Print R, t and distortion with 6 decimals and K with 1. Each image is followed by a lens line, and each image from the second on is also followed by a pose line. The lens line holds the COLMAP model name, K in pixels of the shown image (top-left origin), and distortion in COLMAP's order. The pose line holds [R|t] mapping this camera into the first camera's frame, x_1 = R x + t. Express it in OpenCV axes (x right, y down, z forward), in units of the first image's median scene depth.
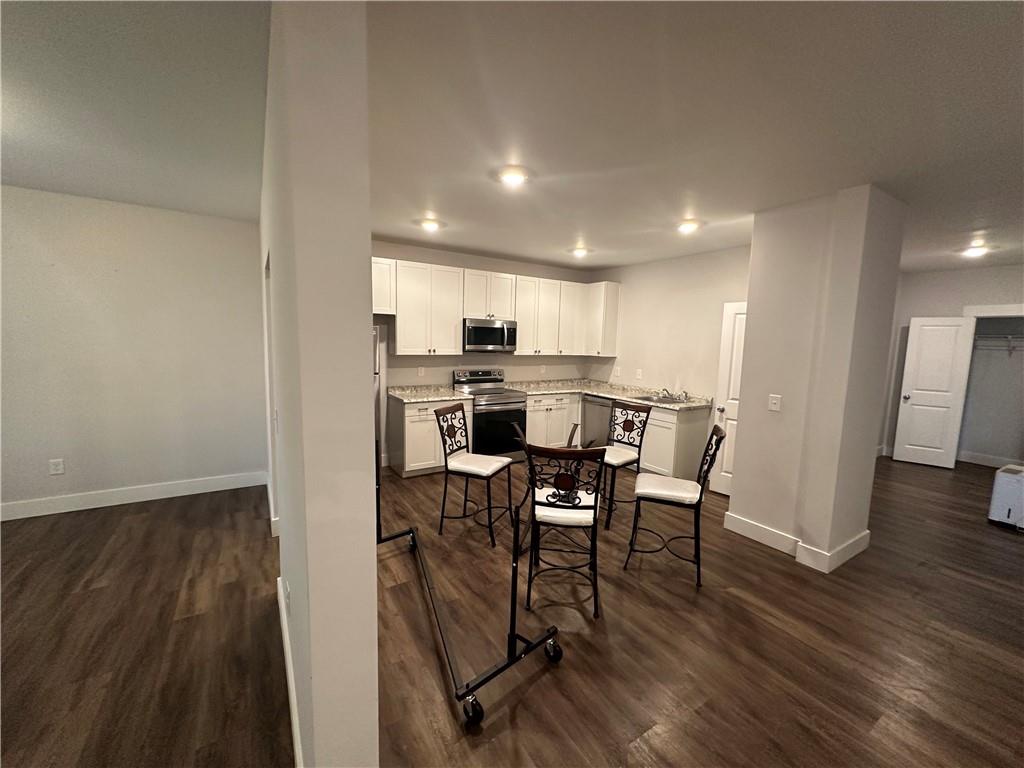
lens RADIAL K [[406.9, 0, 508.6], [0, 406.9, 387.3], [0, 0, 1]] dist [-0.001687, -0.000146]
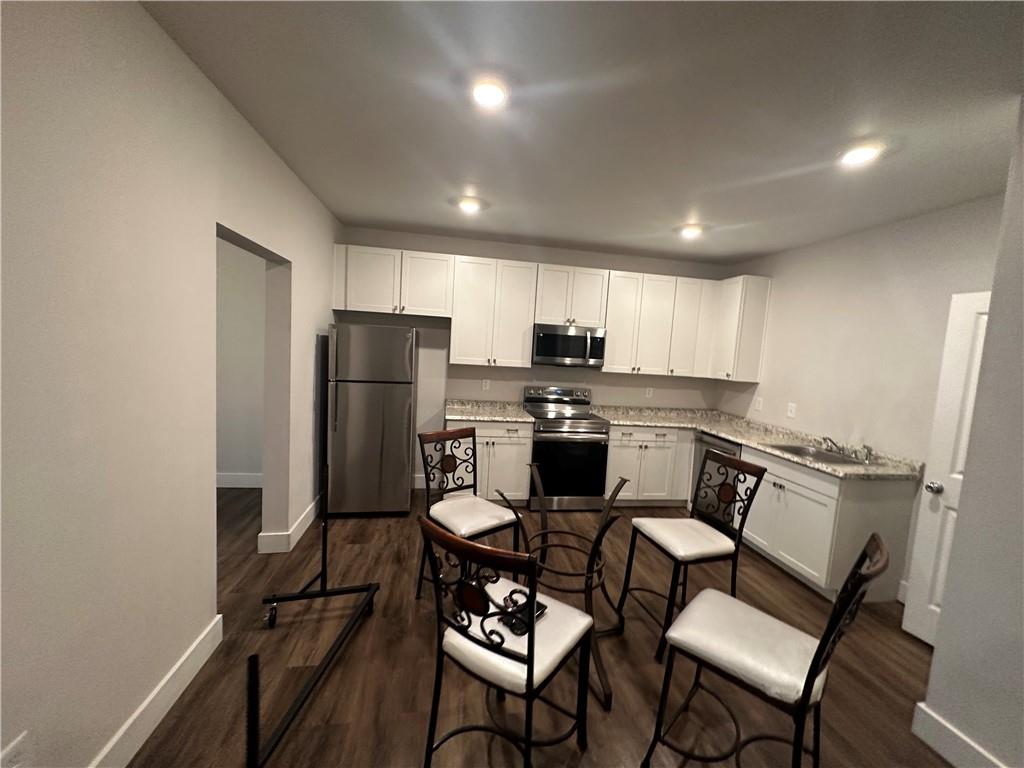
lens RADIAL K [[406.9, 0, 509.4], [0, 406.9, 384.9], [0, 0, 1]] dist [-0.001687, -0.000146]
pose [[0.918788, 0.065972, -0.389200, 0.164453], [-0.083690, 0.996078, -0.028728, -0.017271], [0.385778, 0.058967, 0.920705, 0.221049]]
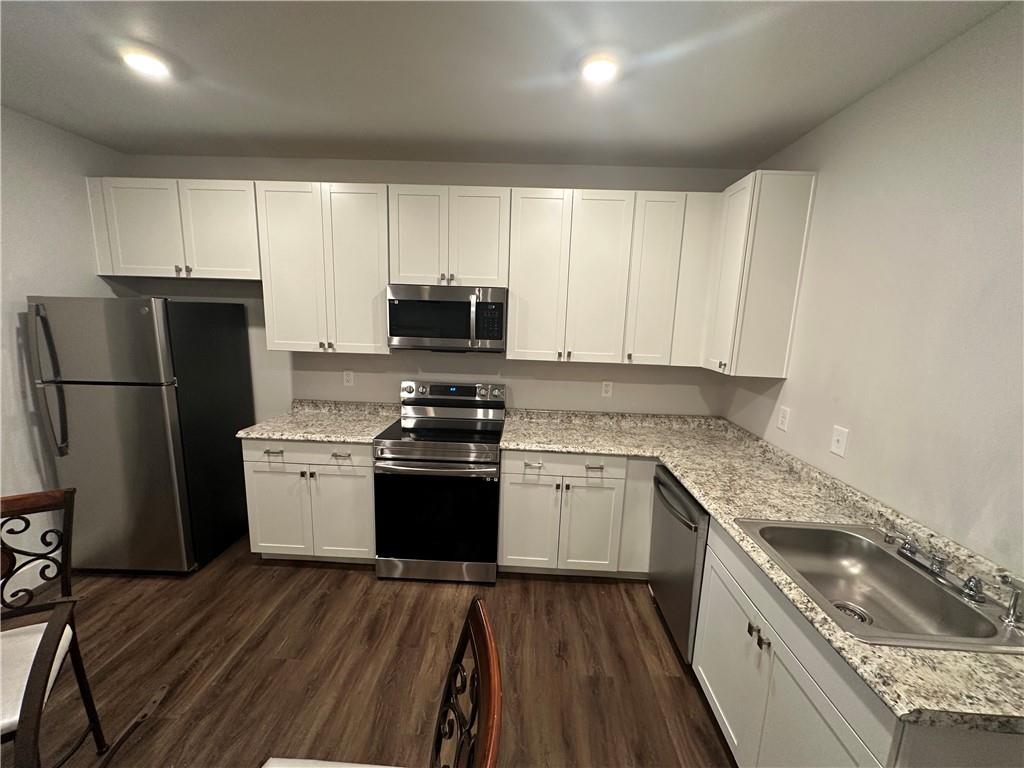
lens RADIAL K [[406.9, 0, 510.4], [0, 406.9, 383.1], [0, 0, 1]] dist [-0.001687, -0.000146]
pose [[0.827107, 0.094227, -0.554090, 0.302336], [-0.079092, 0.995550, 0.051237, -0.079763], [0.556452, 0.001446, 0.830878, 0.630785]]
